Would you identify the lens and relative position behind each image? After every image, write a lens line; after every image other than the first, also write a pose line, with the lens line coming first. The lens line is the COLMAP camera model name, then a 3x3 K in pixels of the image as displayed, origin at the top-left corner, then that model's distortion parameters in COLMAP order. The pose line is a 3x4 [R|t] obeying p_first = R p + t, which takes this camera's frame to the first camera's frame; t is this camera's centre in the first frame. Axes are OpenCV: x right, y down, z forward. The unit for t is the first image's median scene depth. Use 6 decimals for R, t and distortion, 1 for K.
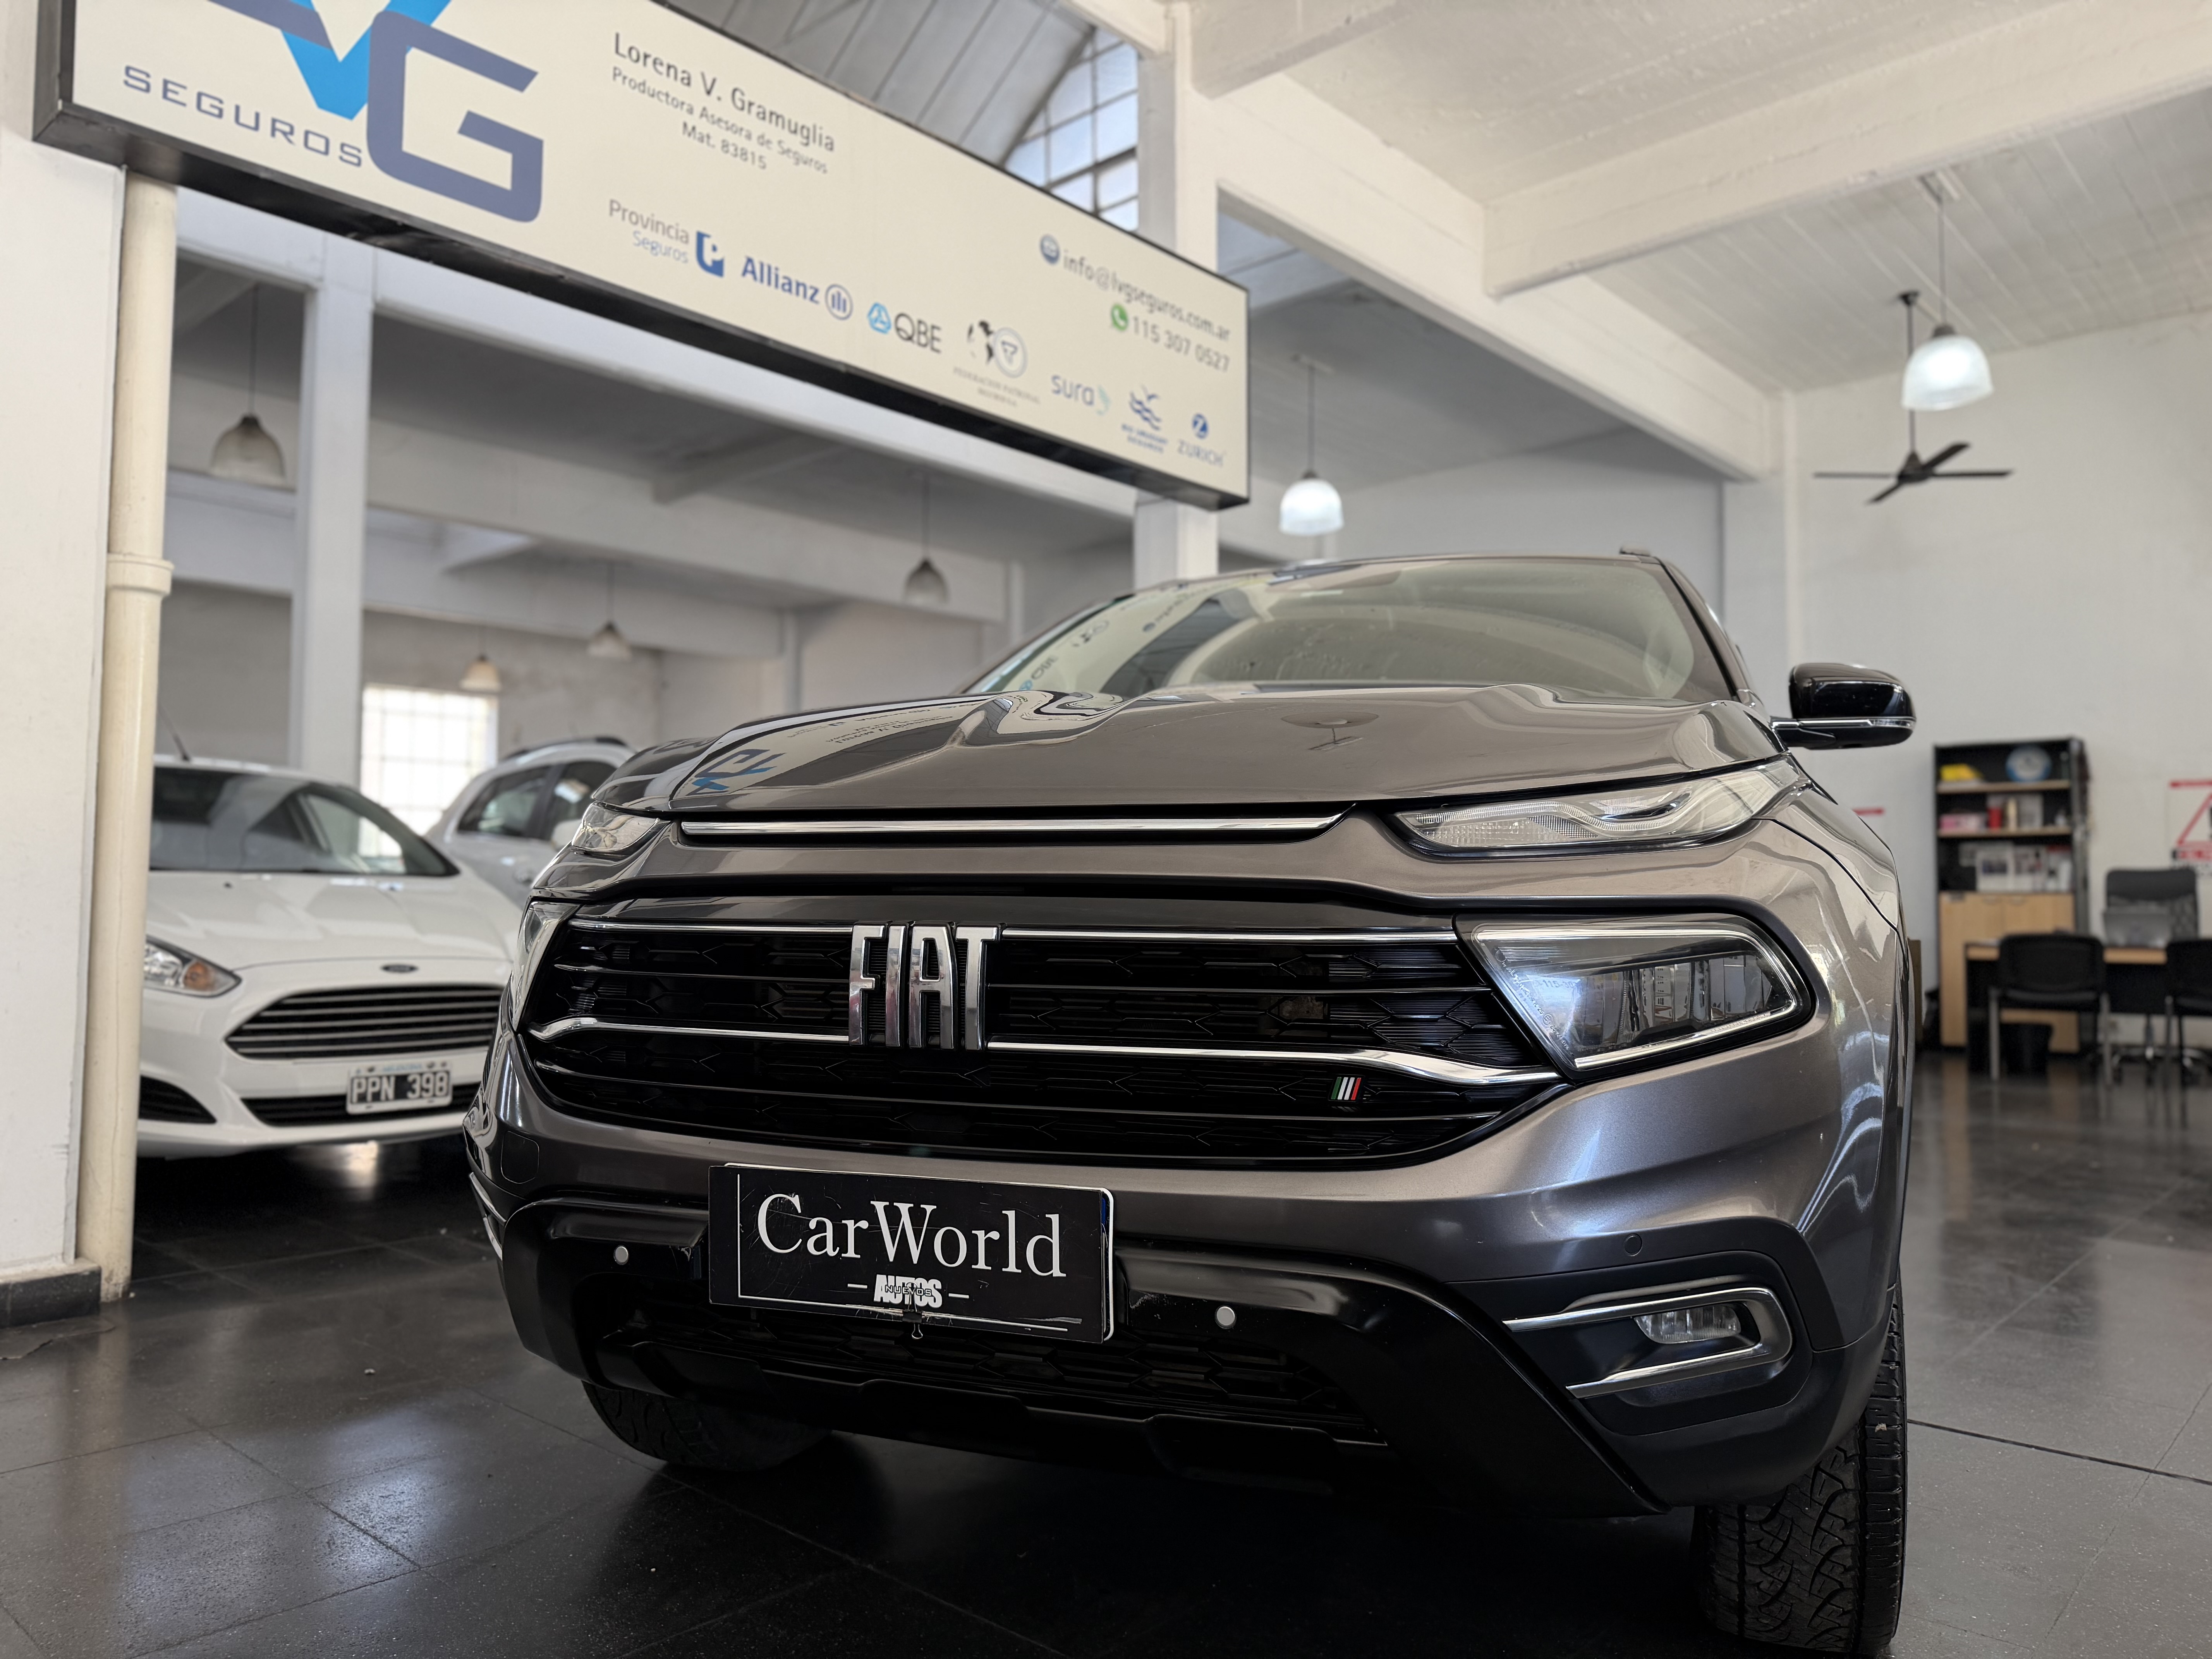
lens RADIAL K [[1552.0, 0, 1110.7], [0, 1552.0, 825.4], [0, 0, 1]] dist [0.138169, -0.222458]
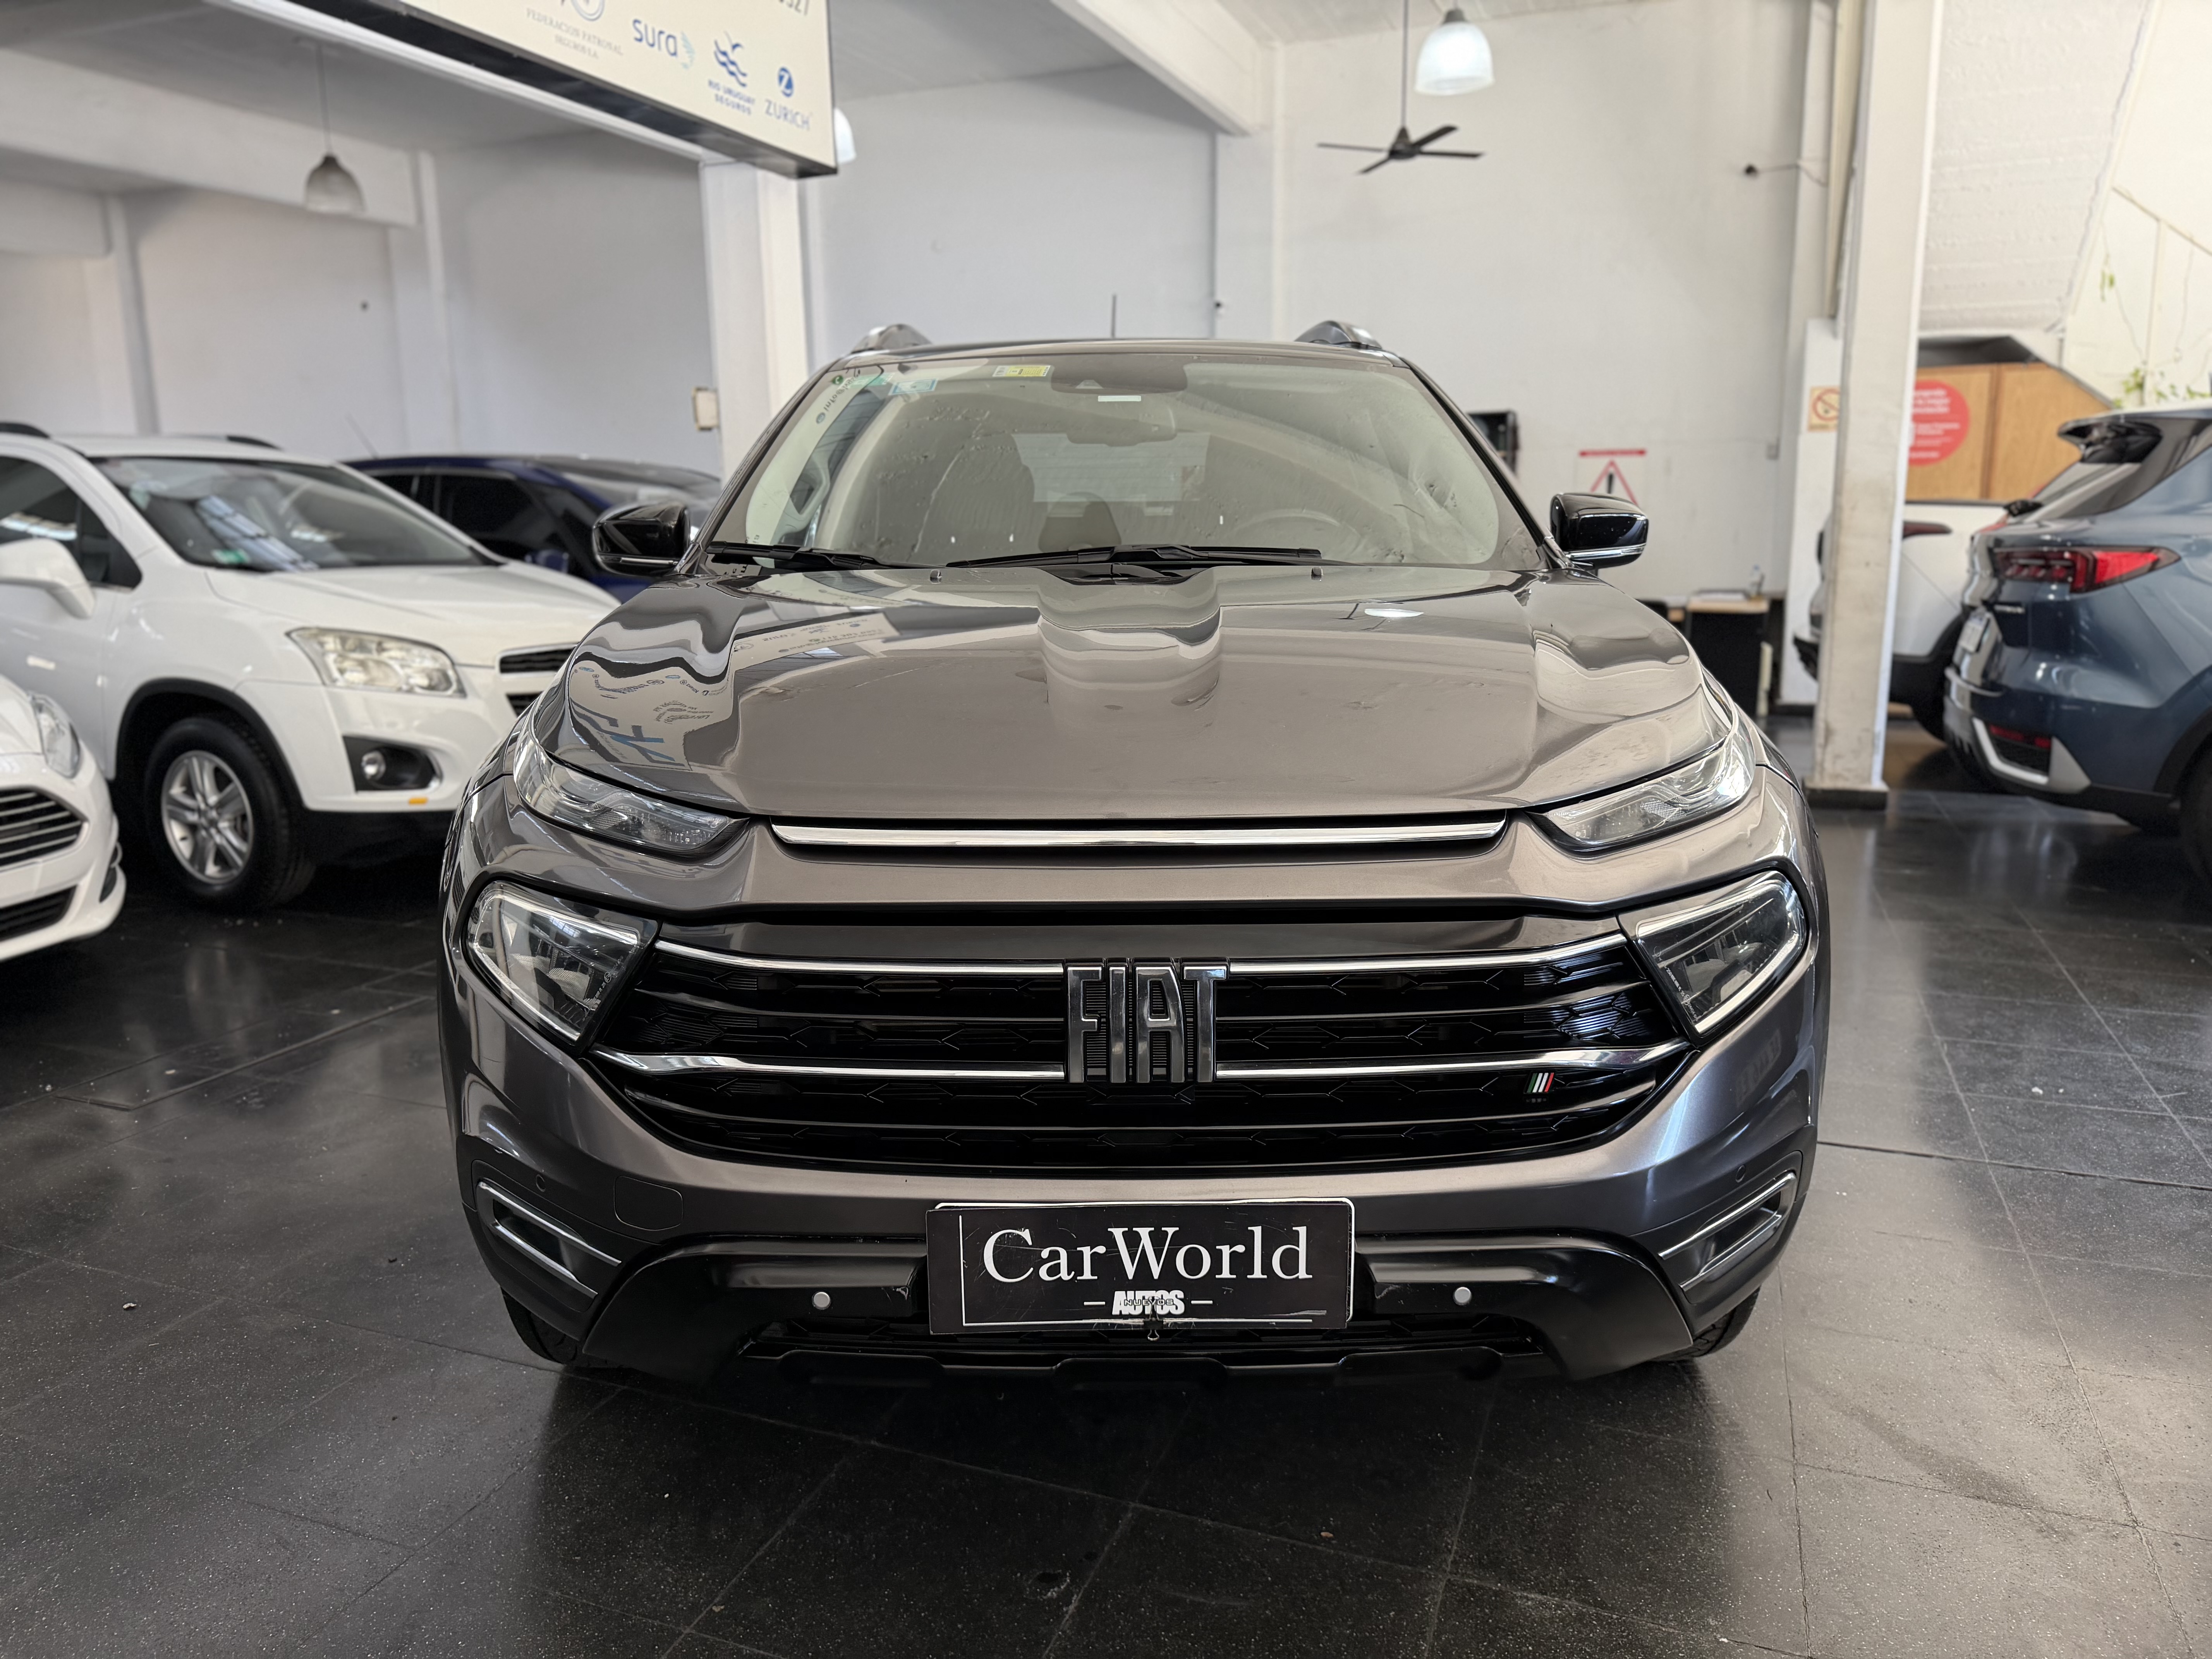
lens RADIAL K [[1562.9, 0, 1101.4], [0, 1562.9, 821.7], [0, 0, 1]] dist [0.086165, -0.124230]
pose [[0.935824, -0.083397, 0.342459, -0.478652], [-0.001476, 0.970669, 0.240416, -0.264382], [-0.352465, -0.225493, 0.908252, 0.116351]]
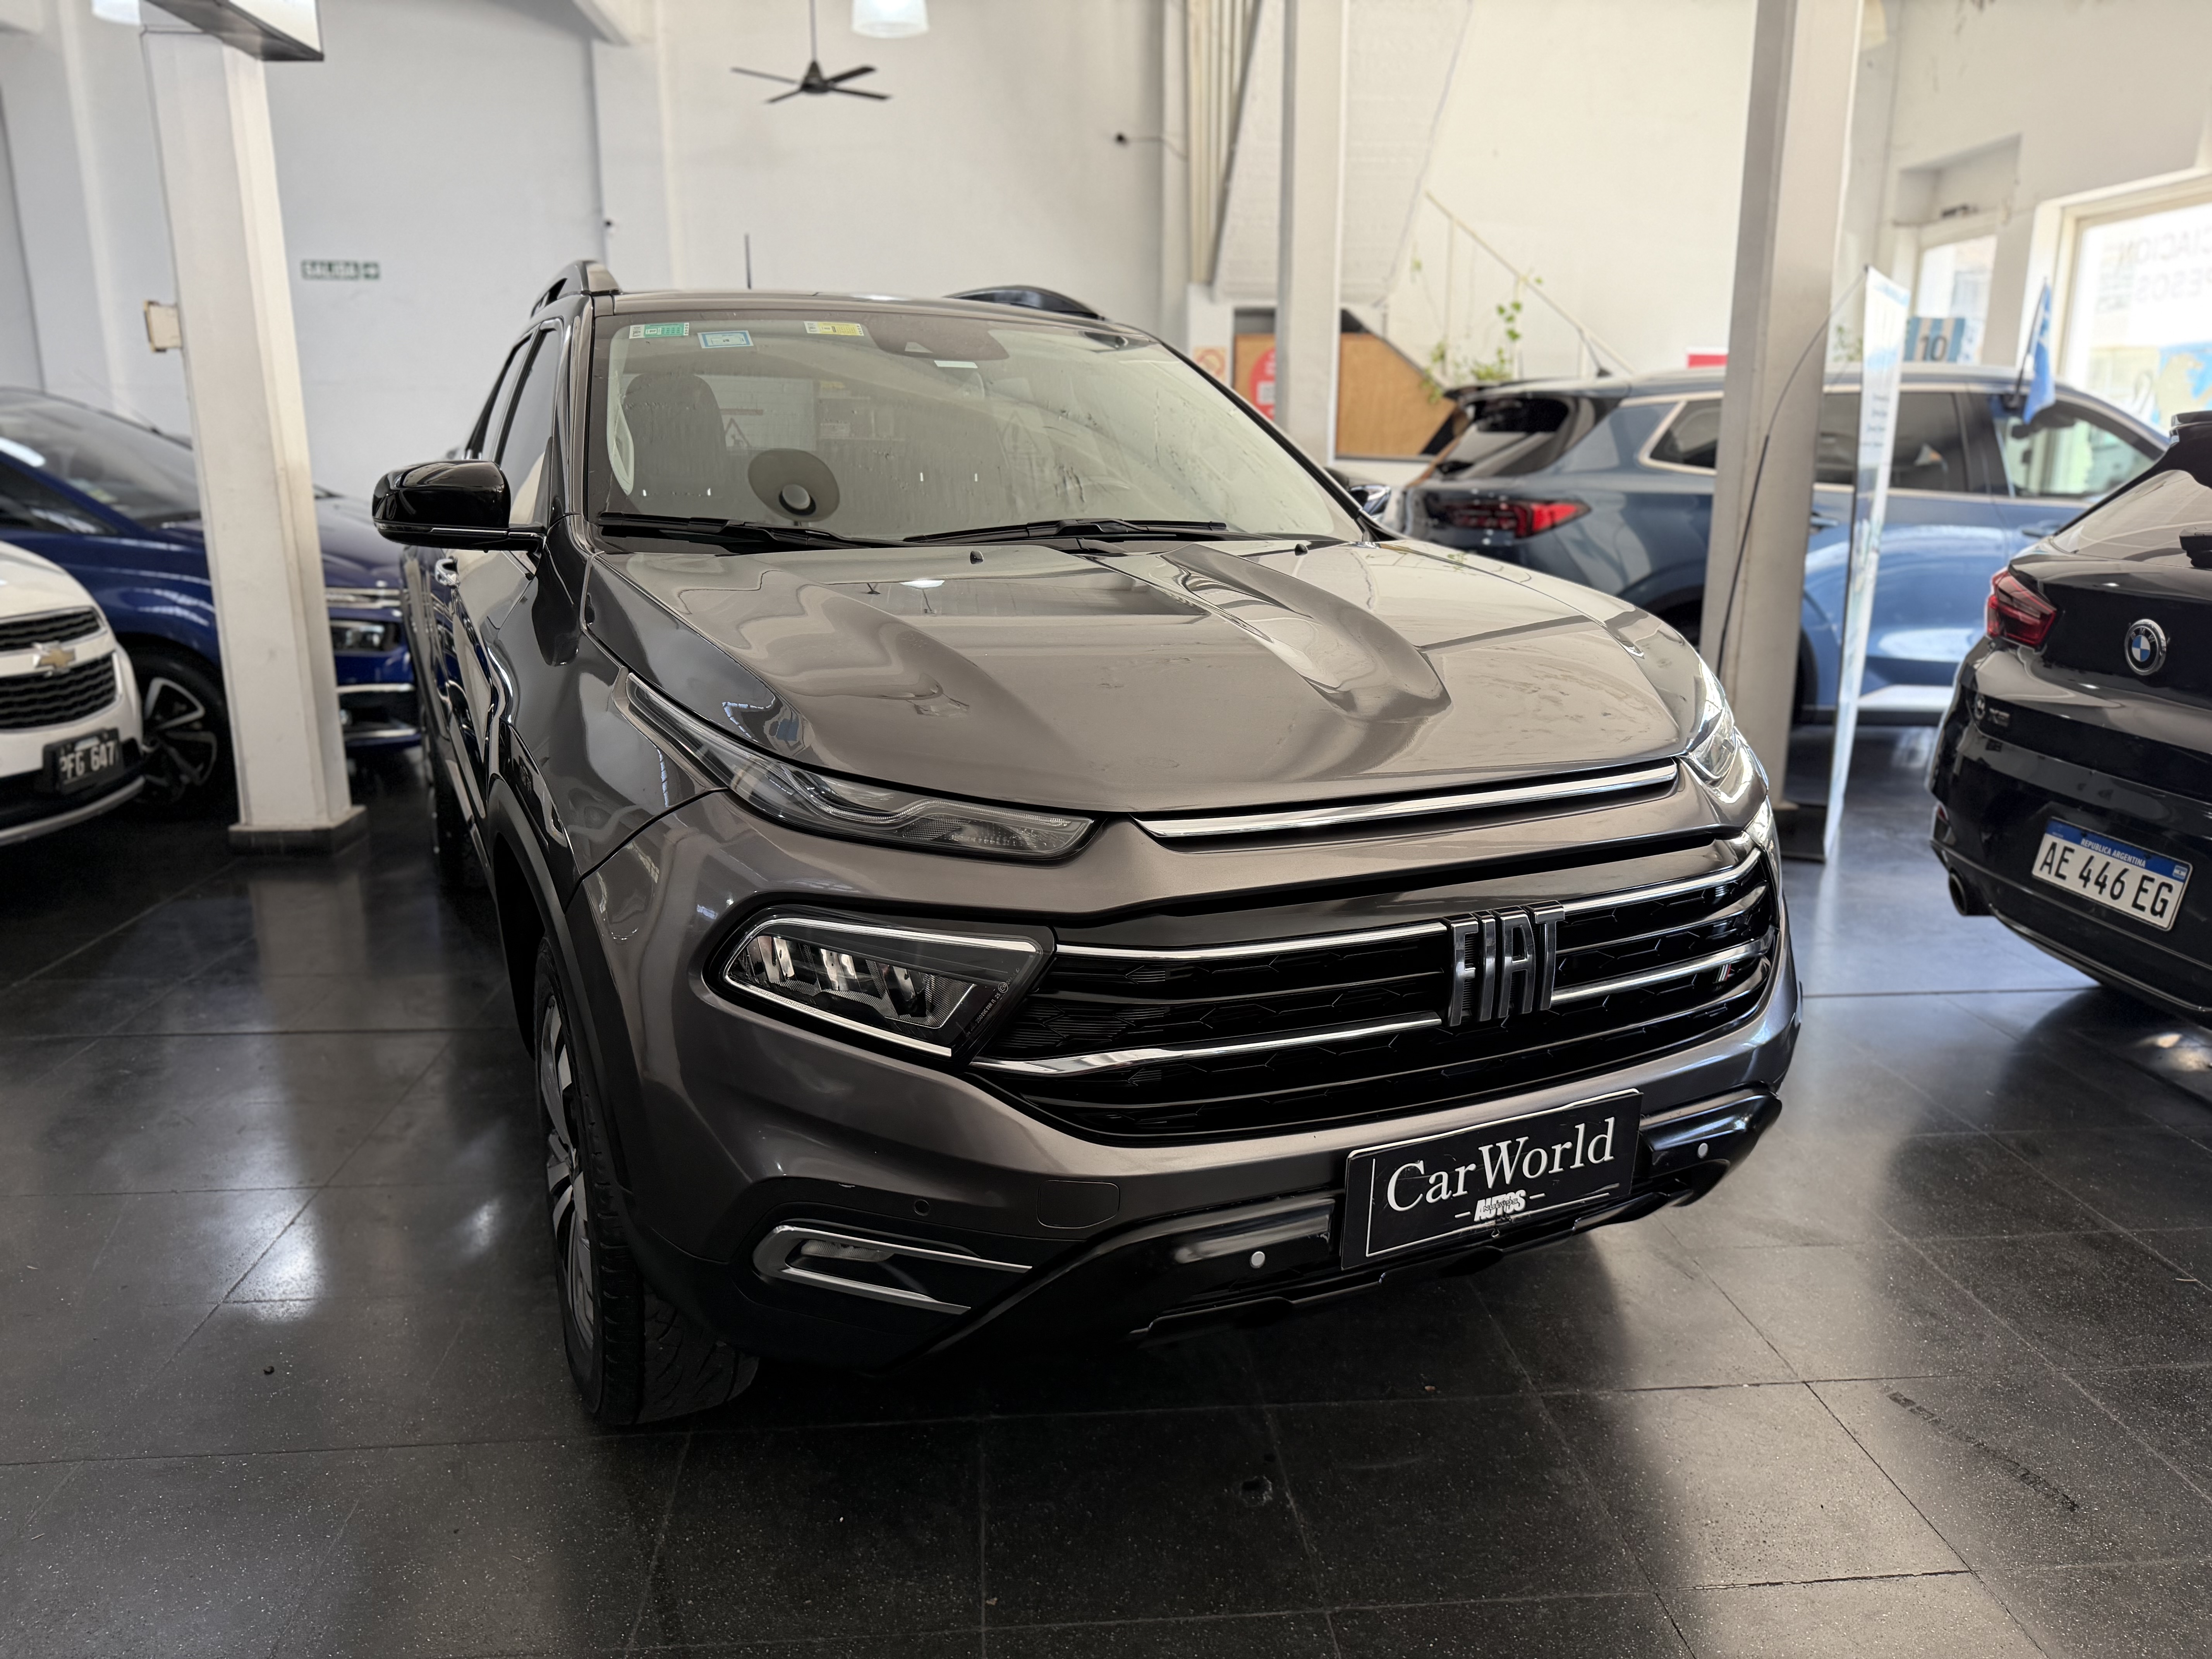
lens RADIAL K [[1582.3, 0, 1106.0], [0, 1582.3, 829.5], [0, 0, 1]] dist [0.021216, -0.021635]
pose [[0.691118, -0.174103, 0.701458, -1.115349], [-0.038381, 0.960341, 0.276173, -0.301873], [-0.721722, -0.217791, 0.657027, 0.459551]]
